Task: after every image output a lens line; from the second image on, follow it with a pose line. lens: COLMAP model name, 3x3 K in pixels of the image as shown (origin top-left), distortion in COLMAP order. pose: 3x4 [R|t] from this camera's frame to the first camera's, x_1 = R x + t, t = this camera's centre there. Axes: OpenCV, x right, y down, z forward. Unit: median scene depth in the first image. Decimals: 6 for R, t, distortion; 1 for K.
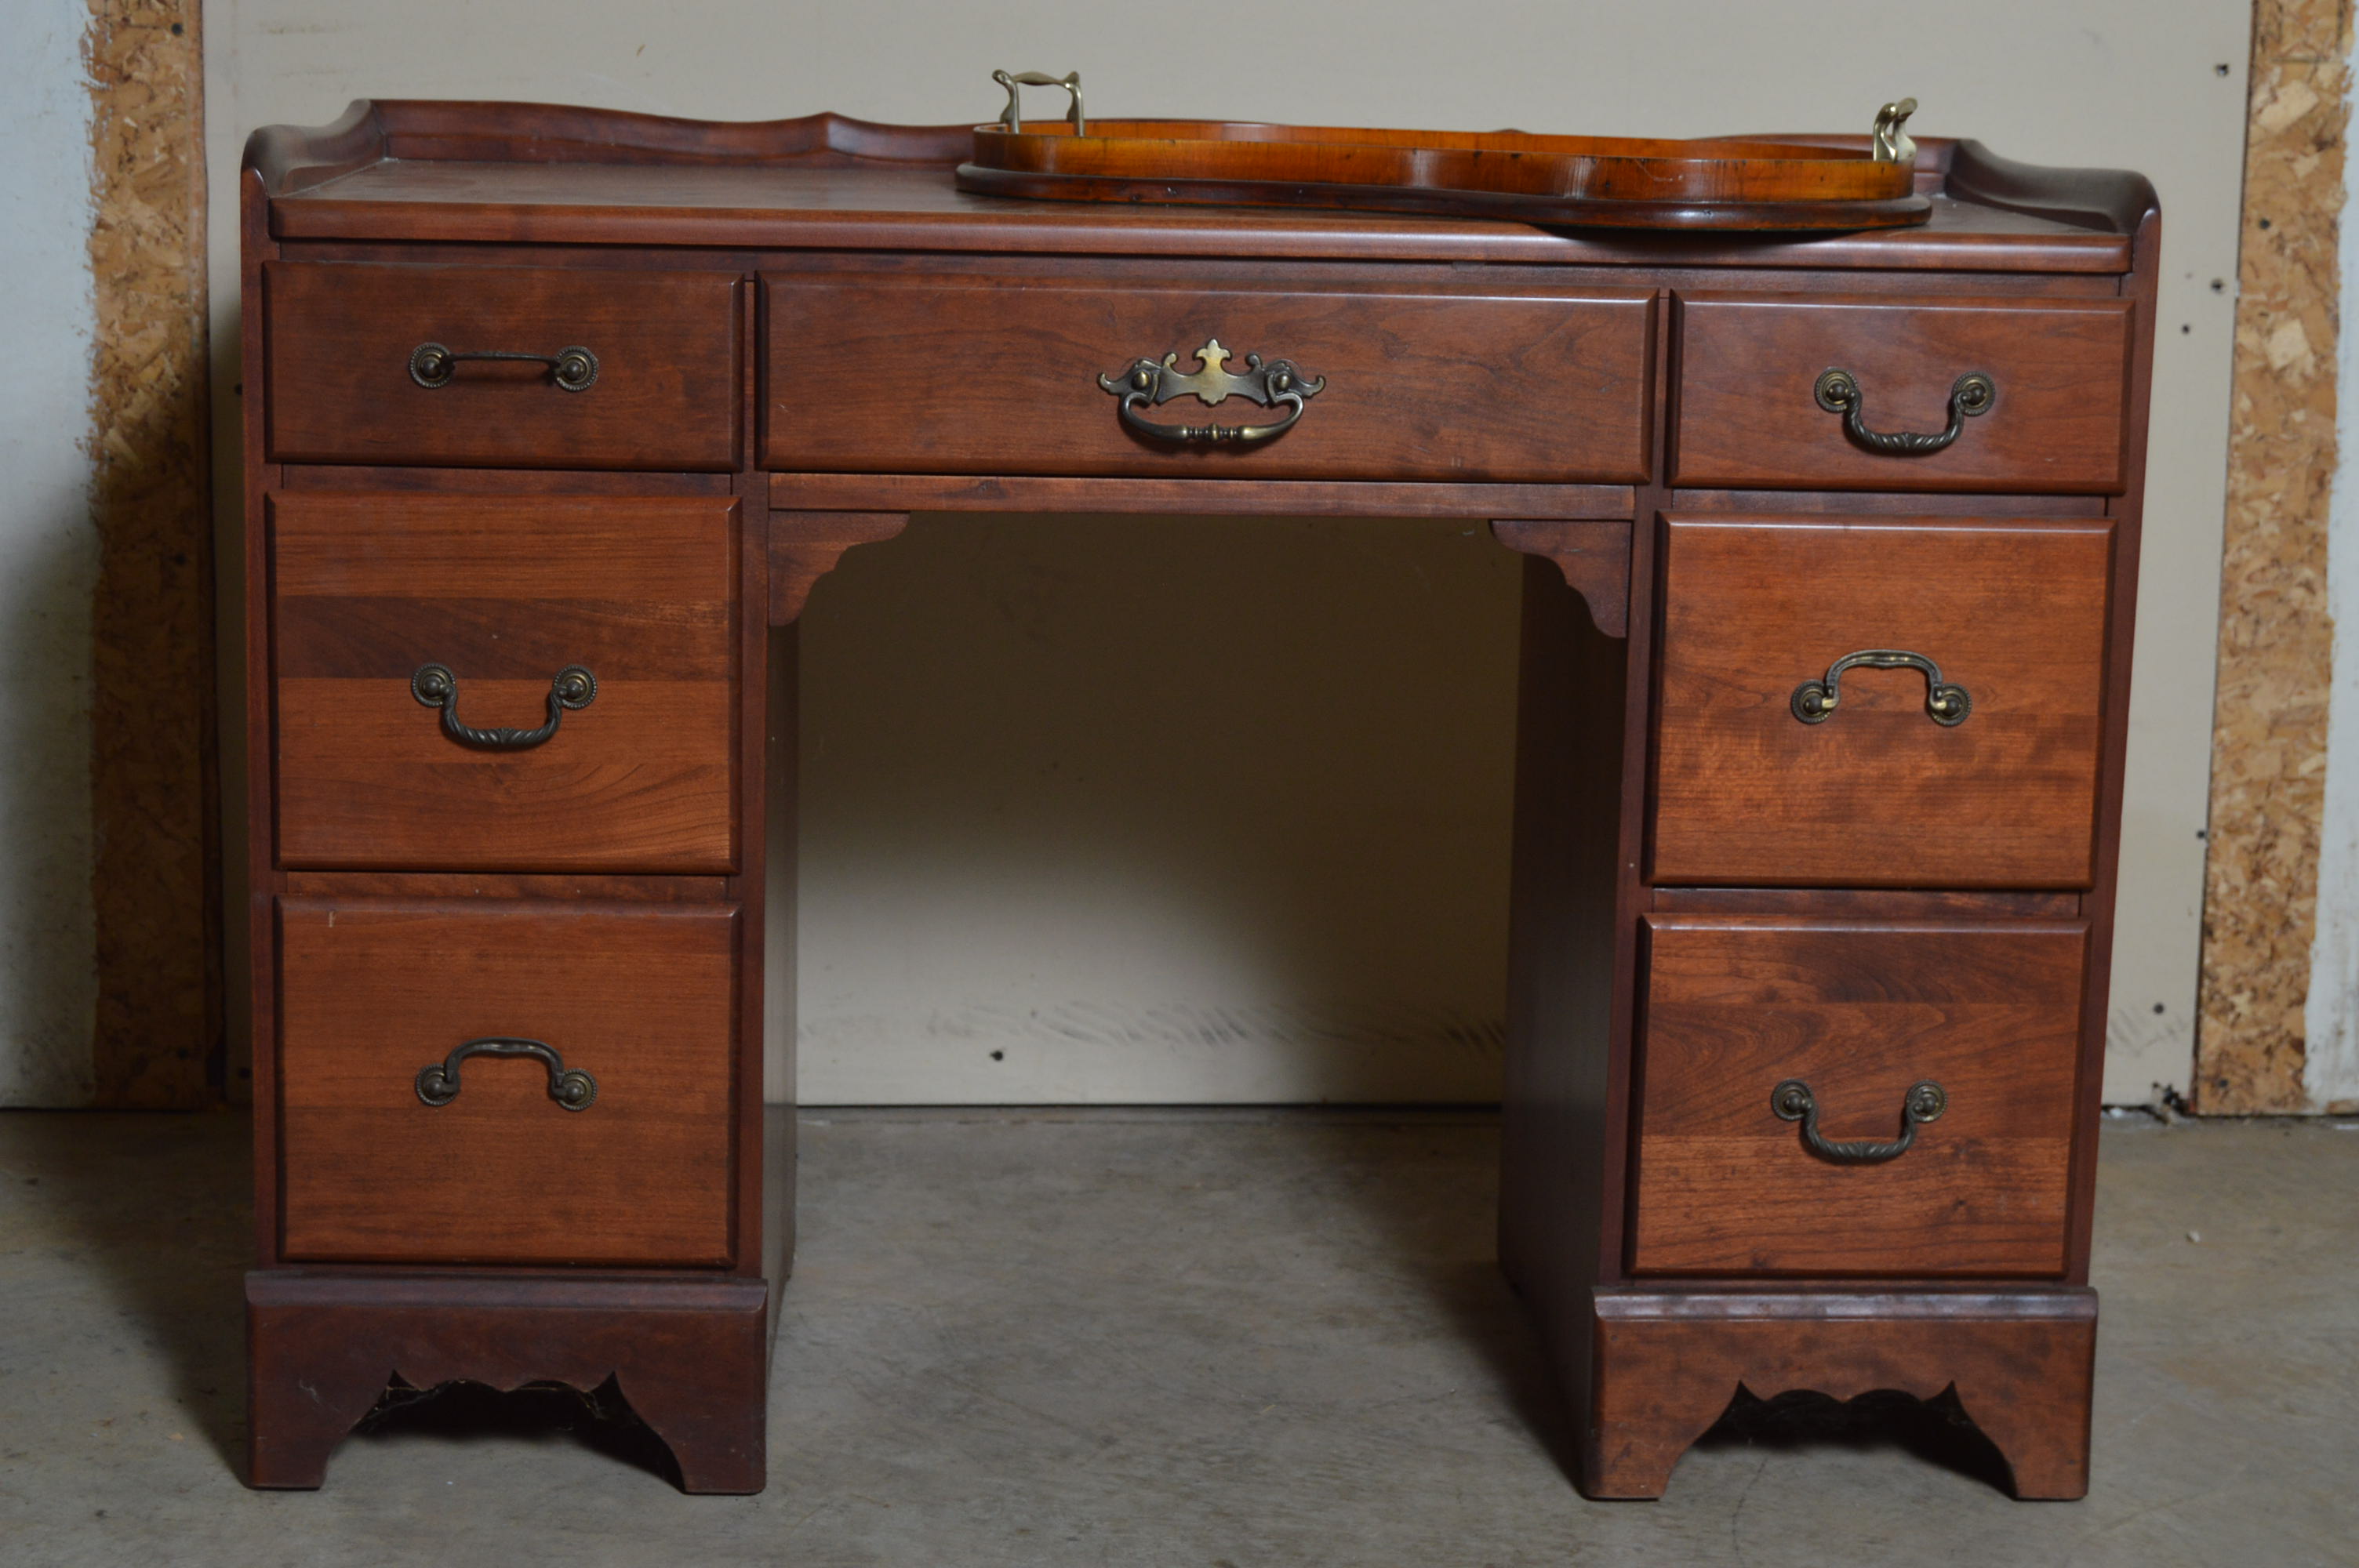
lens RADIAL K [[4269.2, 0, 1179.5], [0, 4269.2, 784.0], [0, 0, 1]] dist [-0.022608, -0.143305]
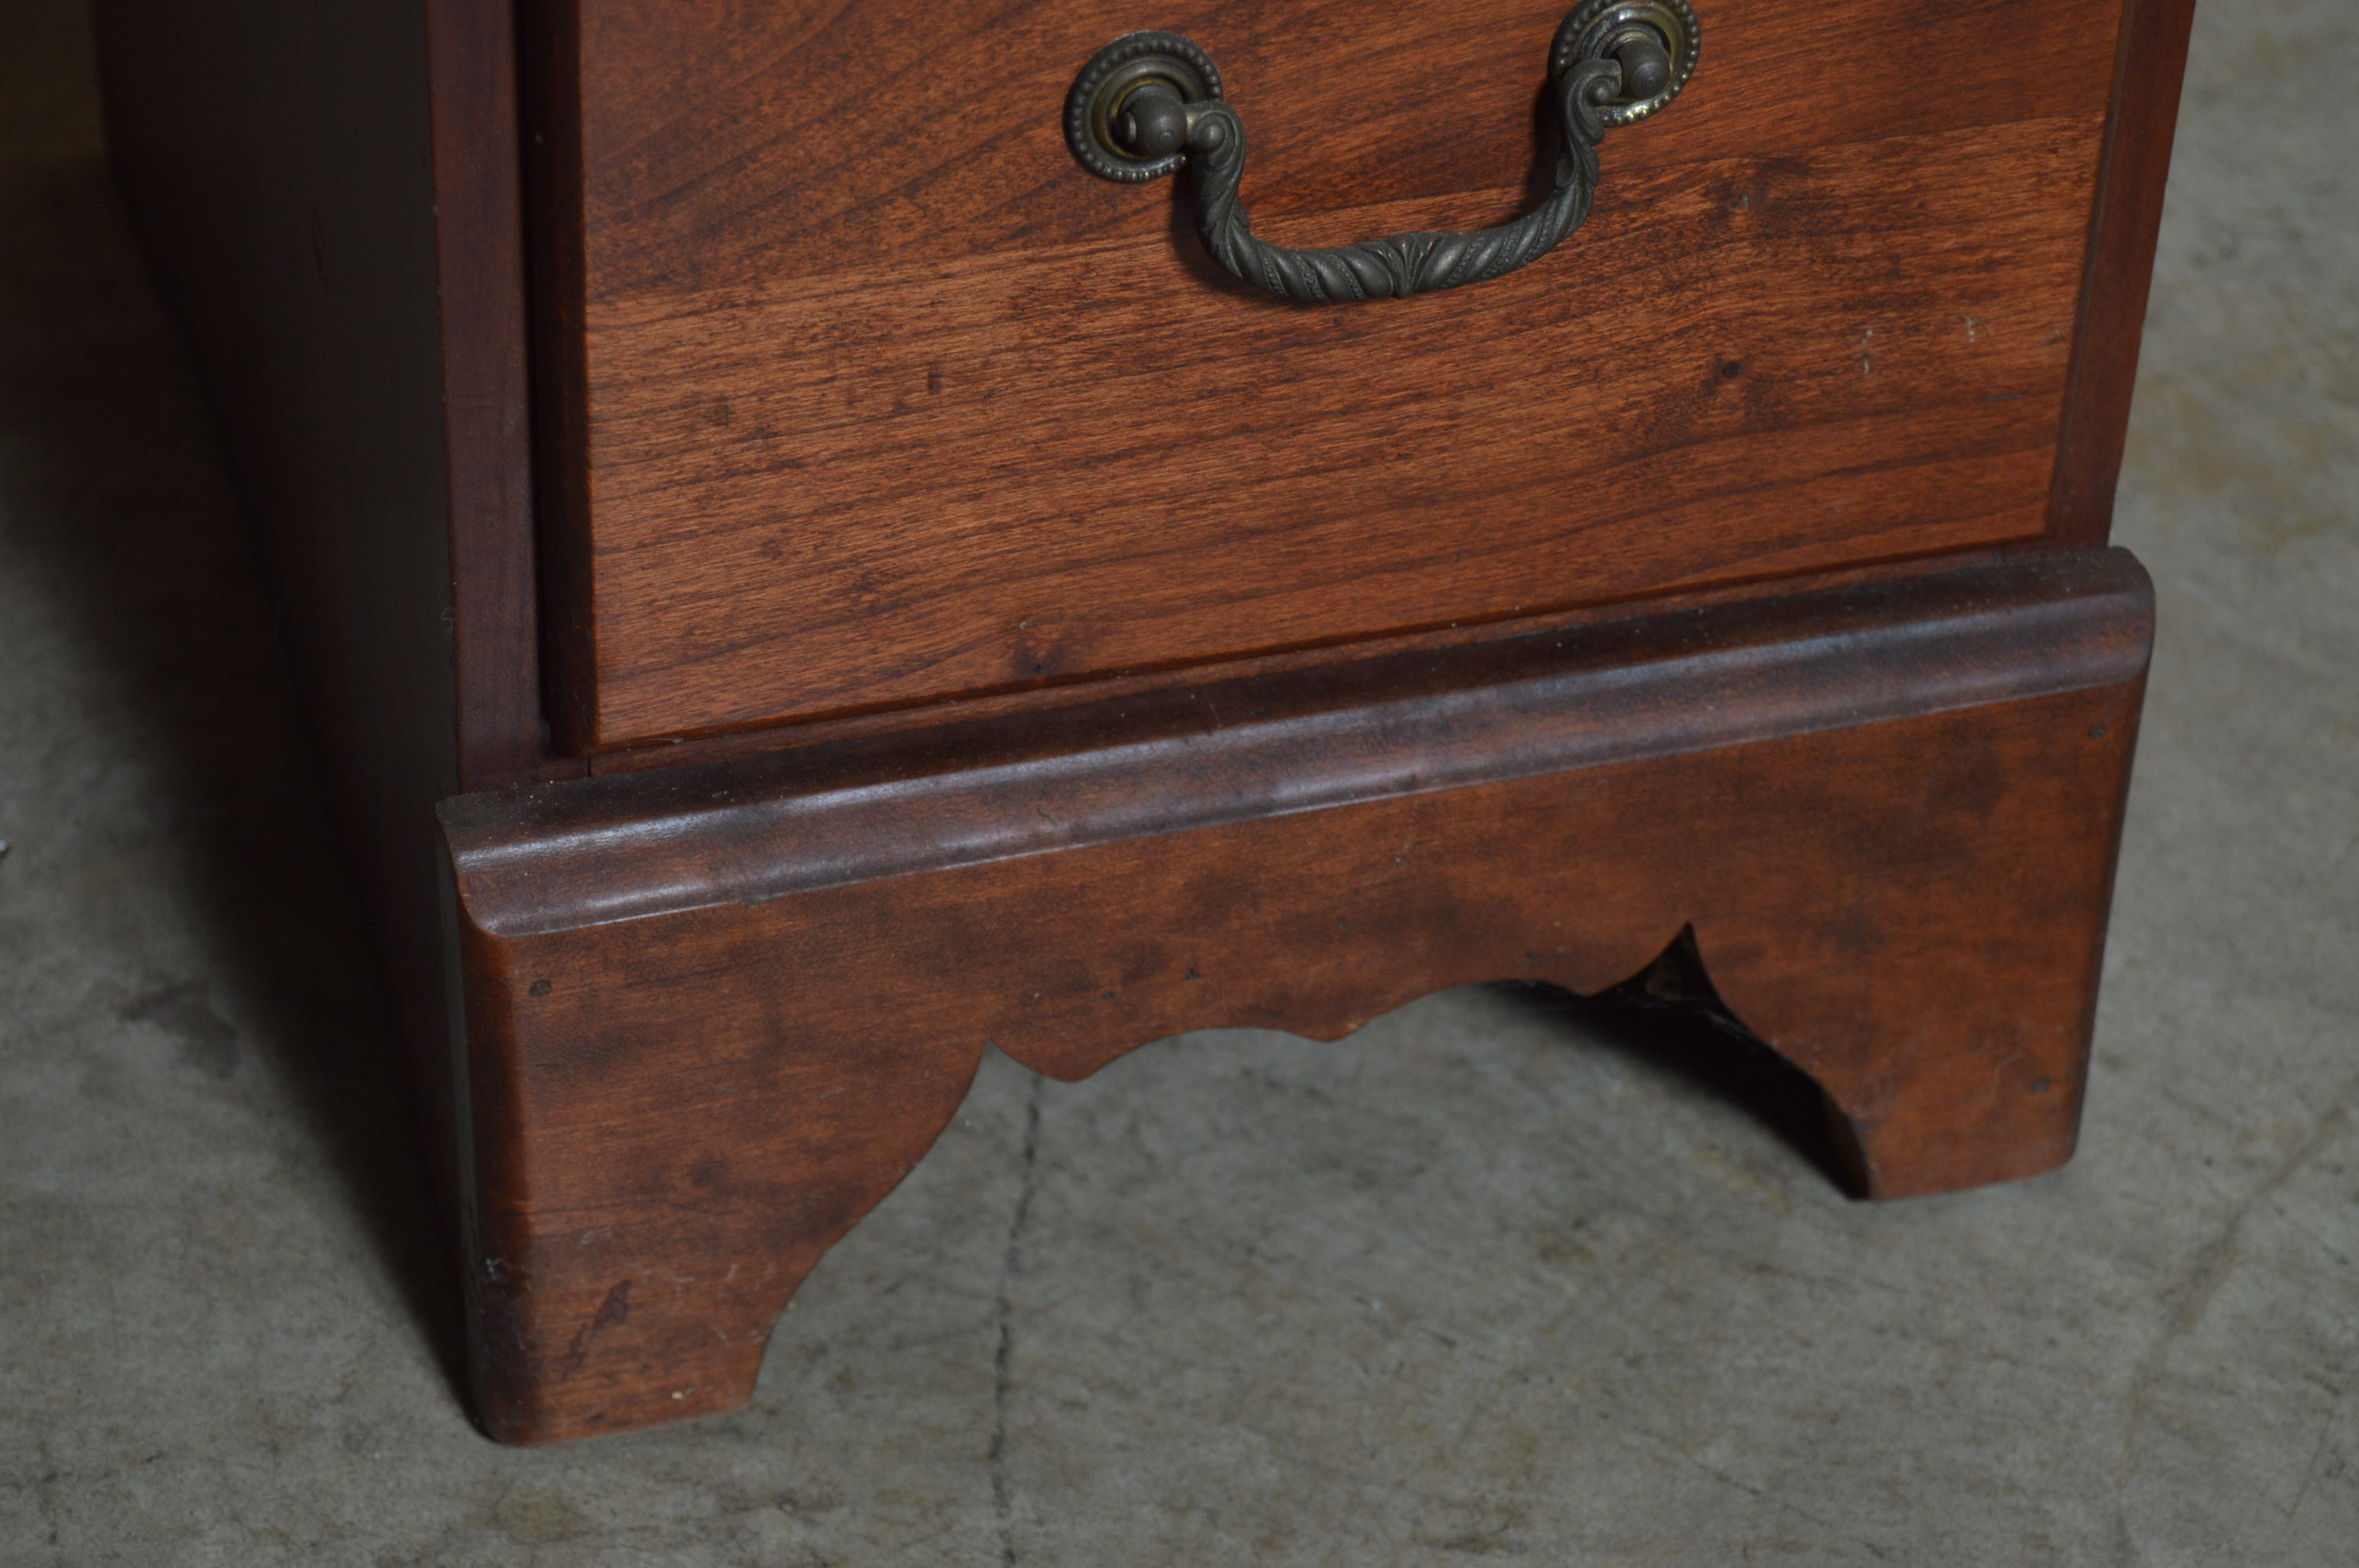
lens RADIAL K [[5404.4, 0, 1221.3], [0, 5404.4, 852.4], [0, 0, 1]] dist [-0.008500, -0.042532]
pose [[0.965371, -0.138219, 0.221255, 0.068572], [0.031983, 0.904418, 0.425447, -0.025184], [-0.258912, -0.403638, 0.877520, 0.688422]]
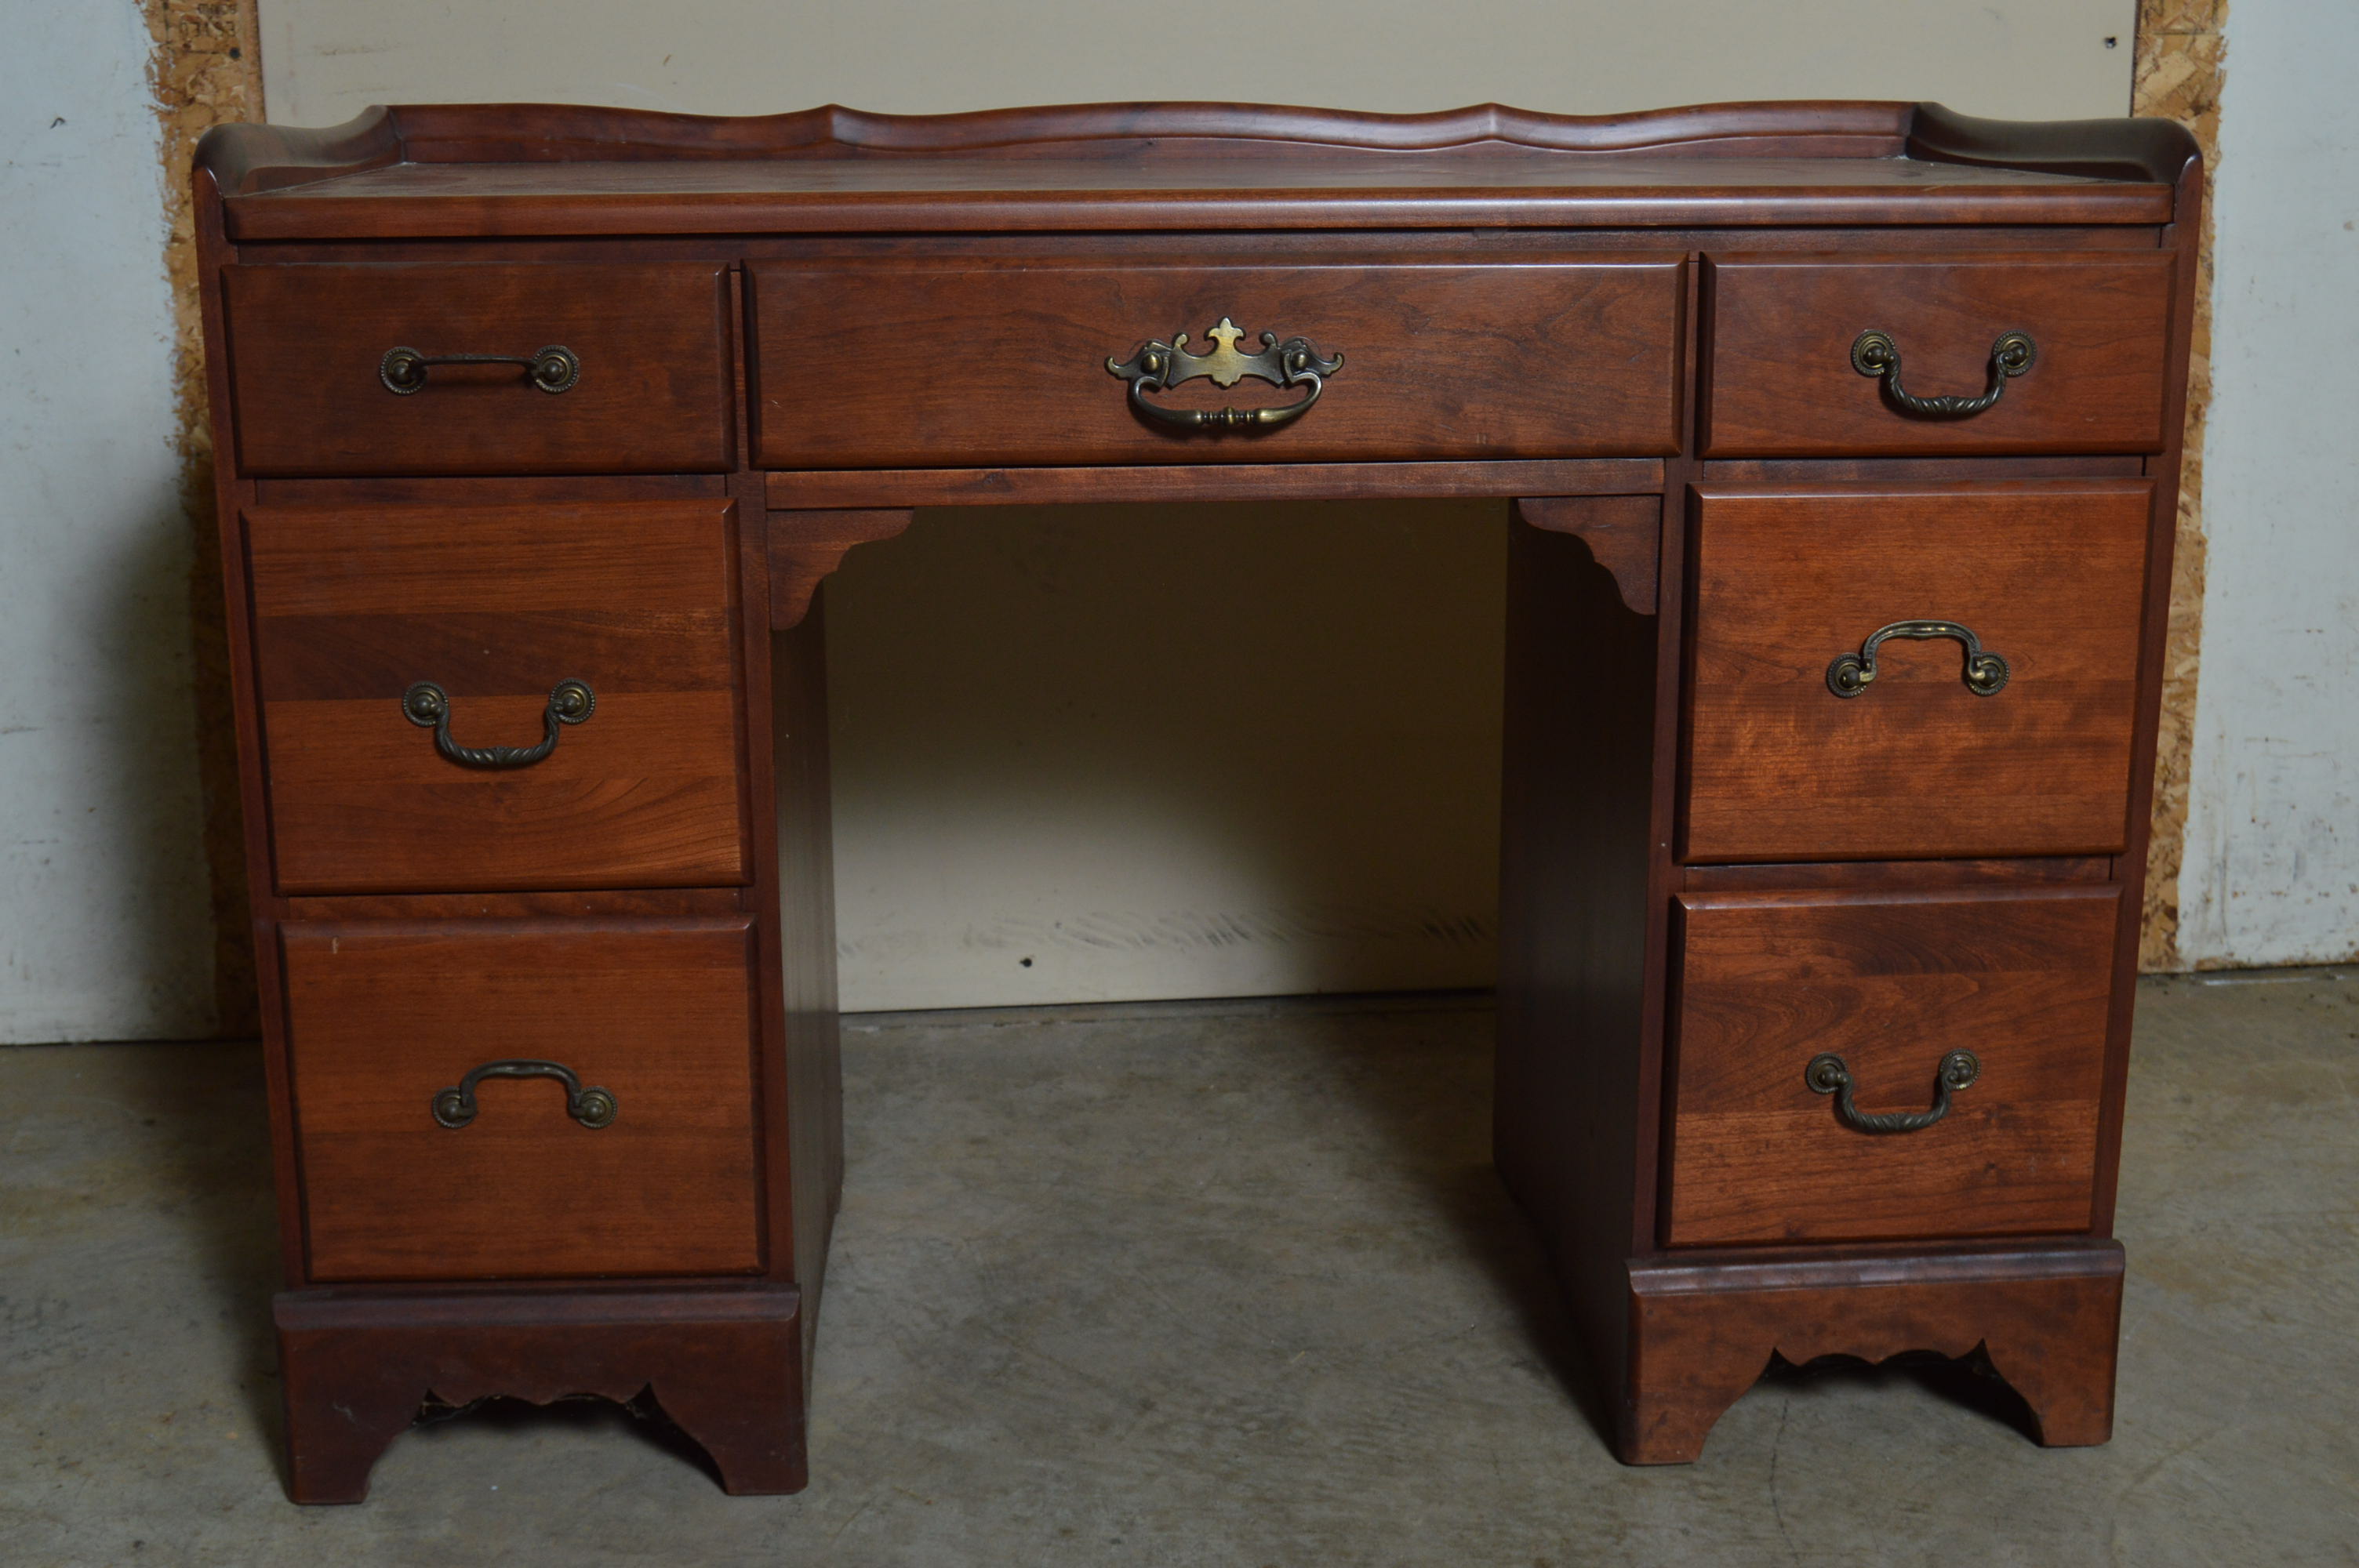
lens RADIAL K [[2851.2, 0, 1179.5], [0, 2851.2, 784.0], [0, 0, 1]] dist [-0.063282, 0.040352]
pose [[0.999501, -0.030229, 0.009153, -0.010826], [0.029589, 0.997551, 0.063376, -0.039339], [-0.011046, -0.063073, 0.997948, 0.345503]]
